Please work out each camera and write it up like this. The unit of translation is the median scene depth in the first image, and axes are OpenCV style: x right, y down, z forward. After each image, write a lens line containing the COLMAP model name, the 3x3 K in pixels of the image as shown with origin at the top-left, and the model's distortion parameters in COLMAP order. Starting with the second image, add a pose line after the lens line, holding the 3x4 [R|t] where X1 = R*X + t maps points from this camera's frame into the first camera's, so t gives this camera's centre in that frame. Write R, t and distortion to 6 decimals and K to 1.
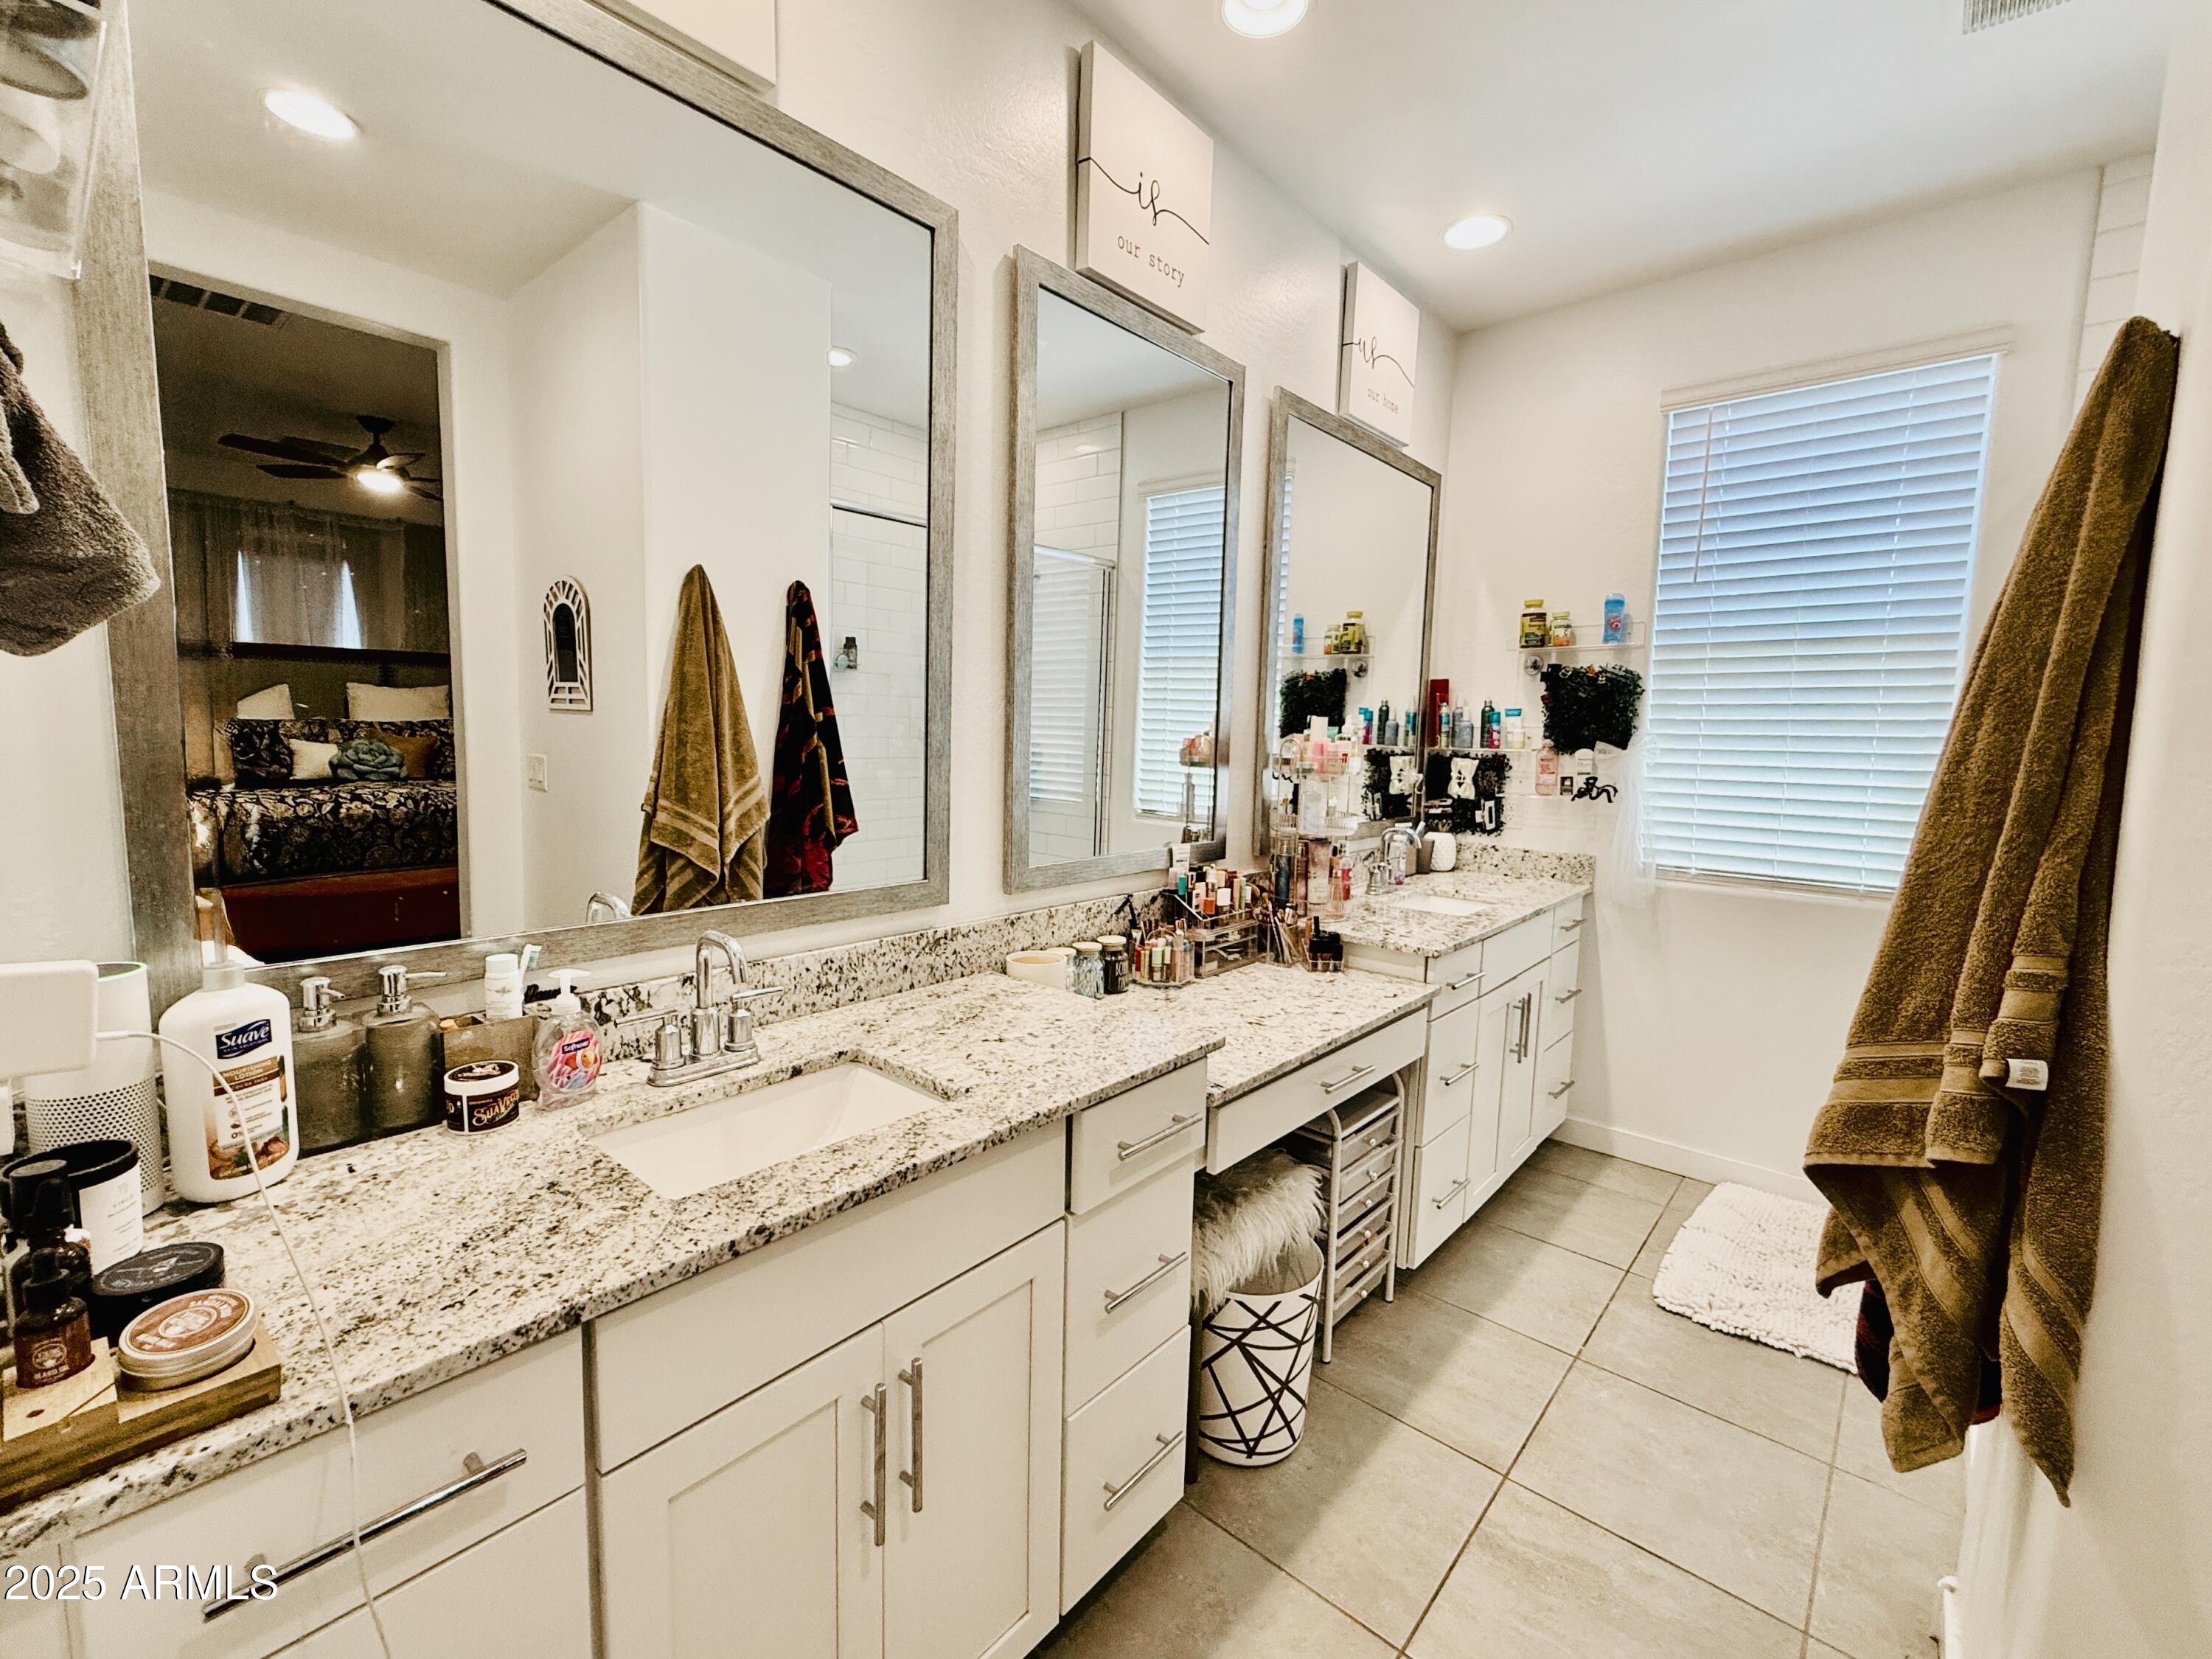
lens RADIAL K [[939.6, 0, 1096.1], [0, 939.6, 836.7], [0, 0, 1]] dist [-0.001919, -0.000067]
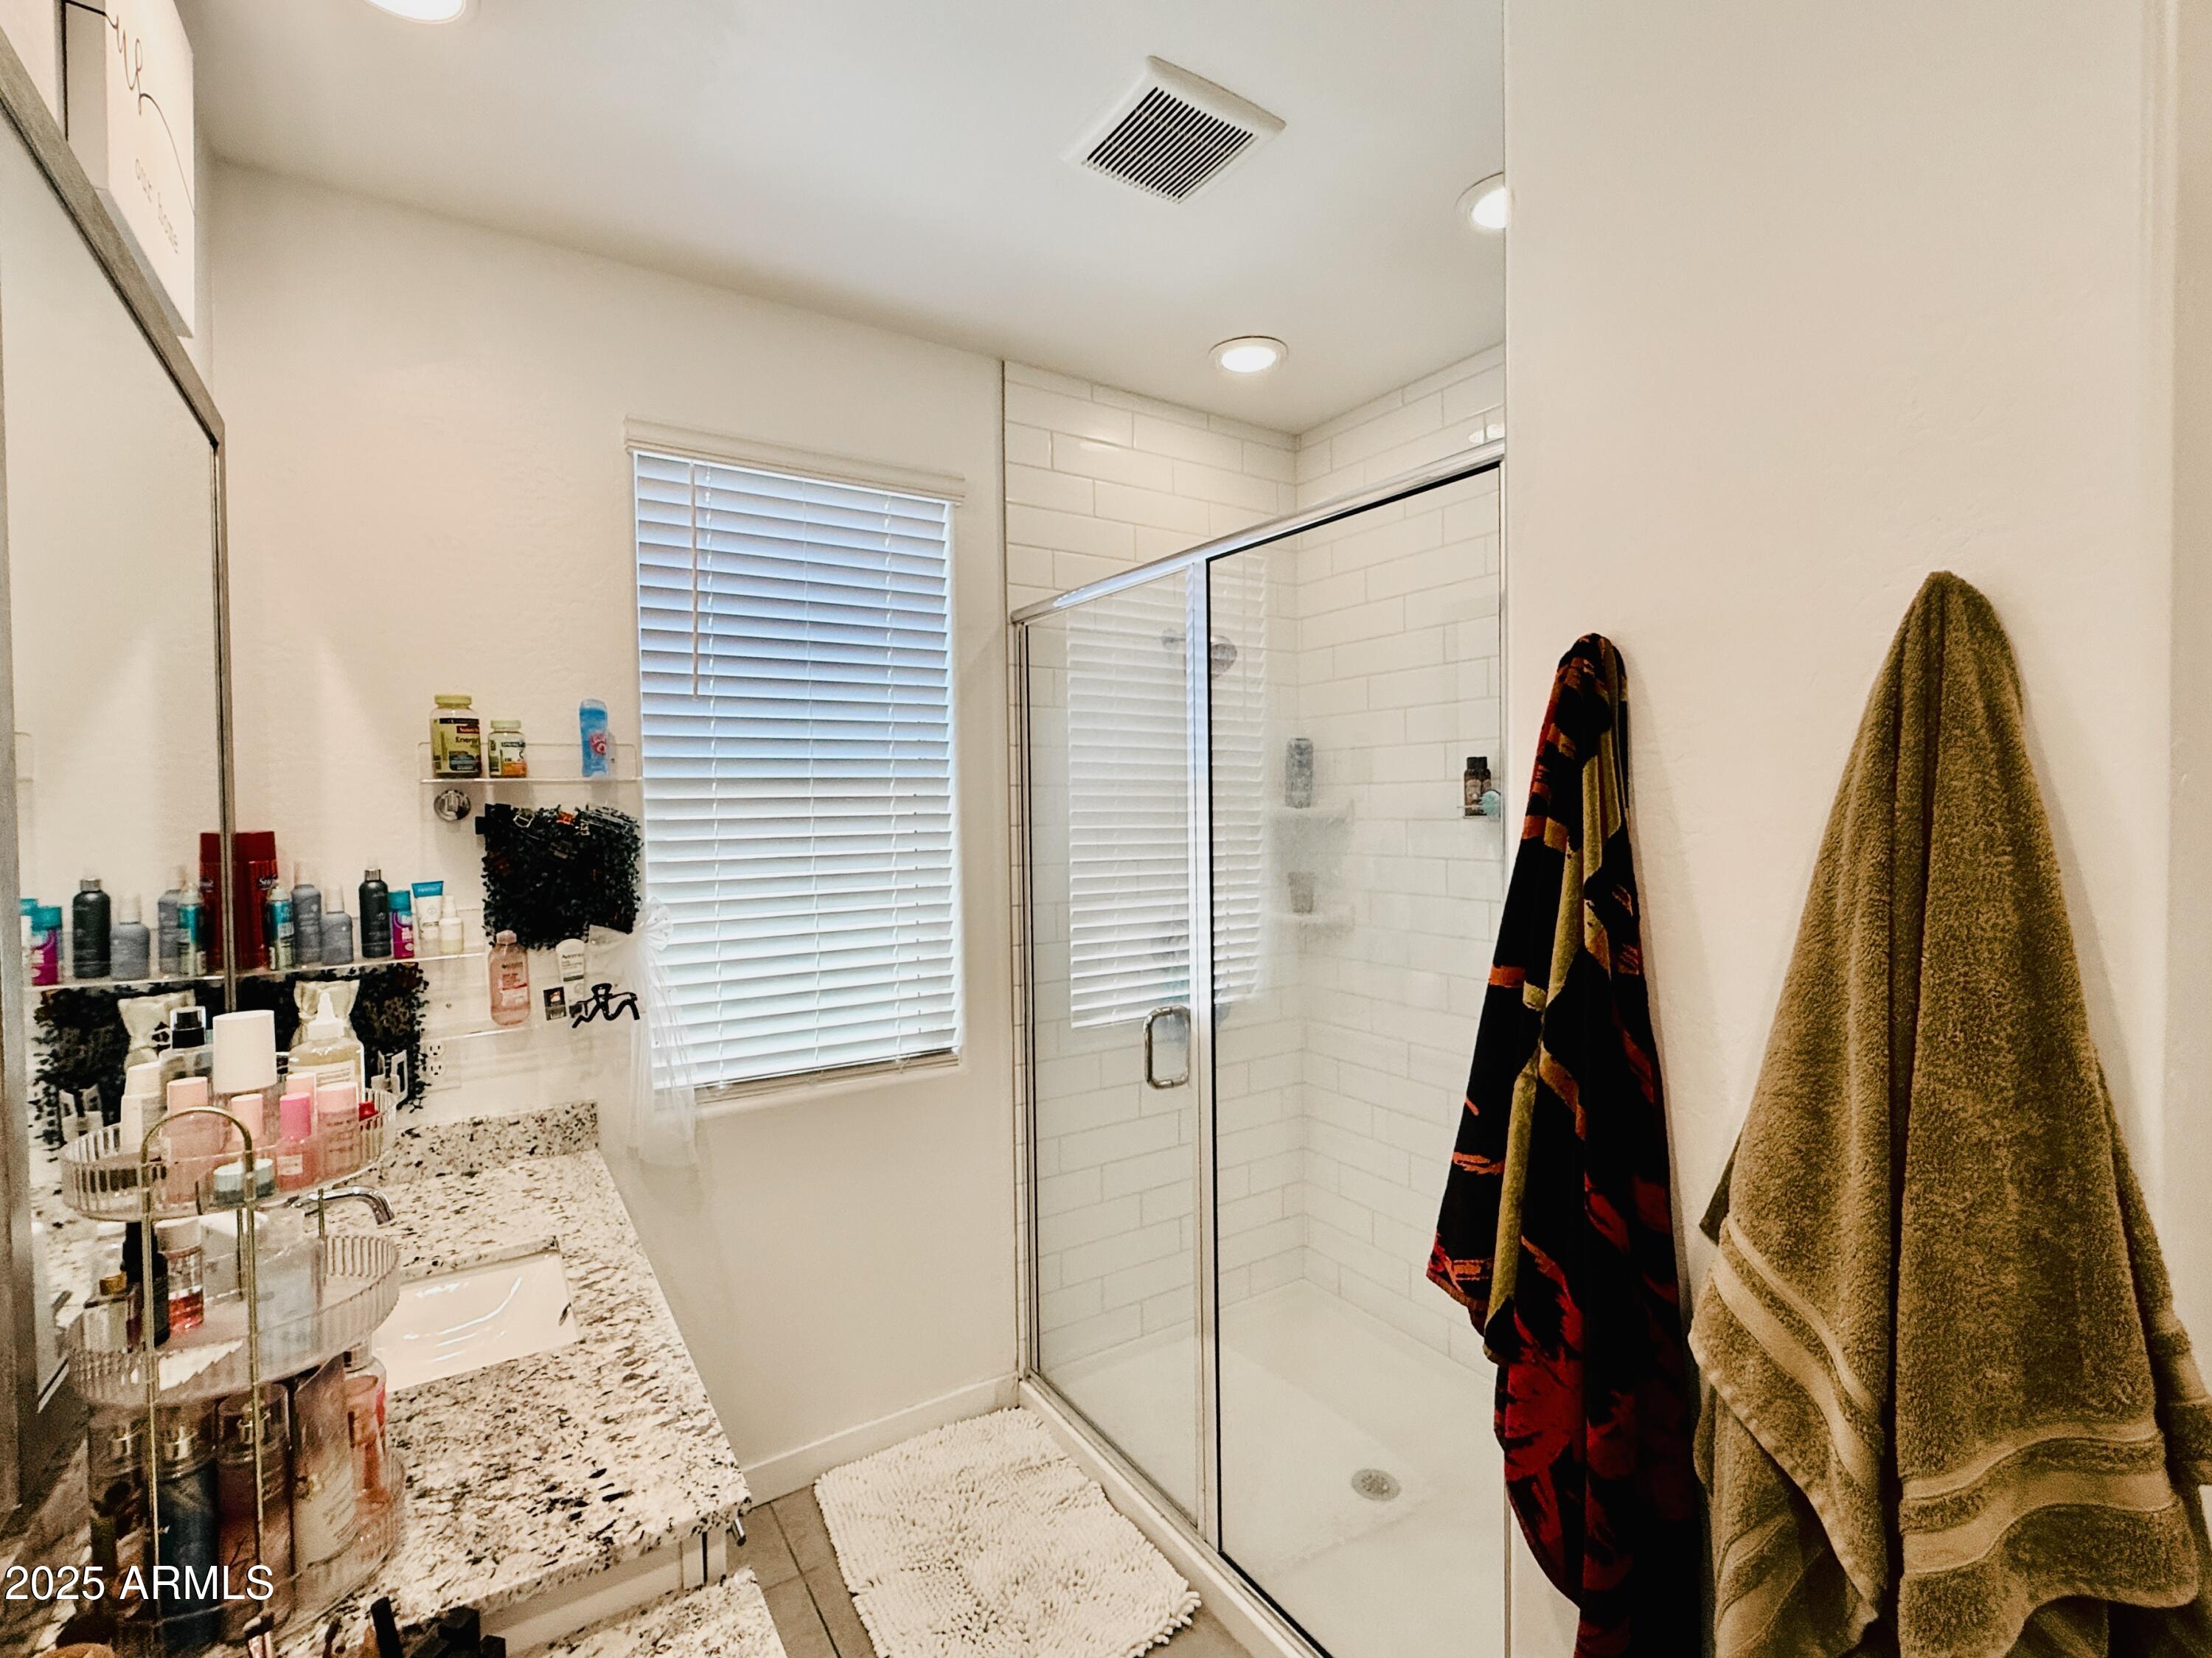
lens RADIAL K [[999.8, 0, 1105.8], [0, 999.8, 827.8], [0, 0, 1]] dist [-0.001927, -0.000142]
pose [[0.258046, -0.046195, 0.965028, -0.027810], [0.133401, 0.990992, 0.011766, -0.125033], [-0.956879, 0.125699, 0.261884, 0.464502]]
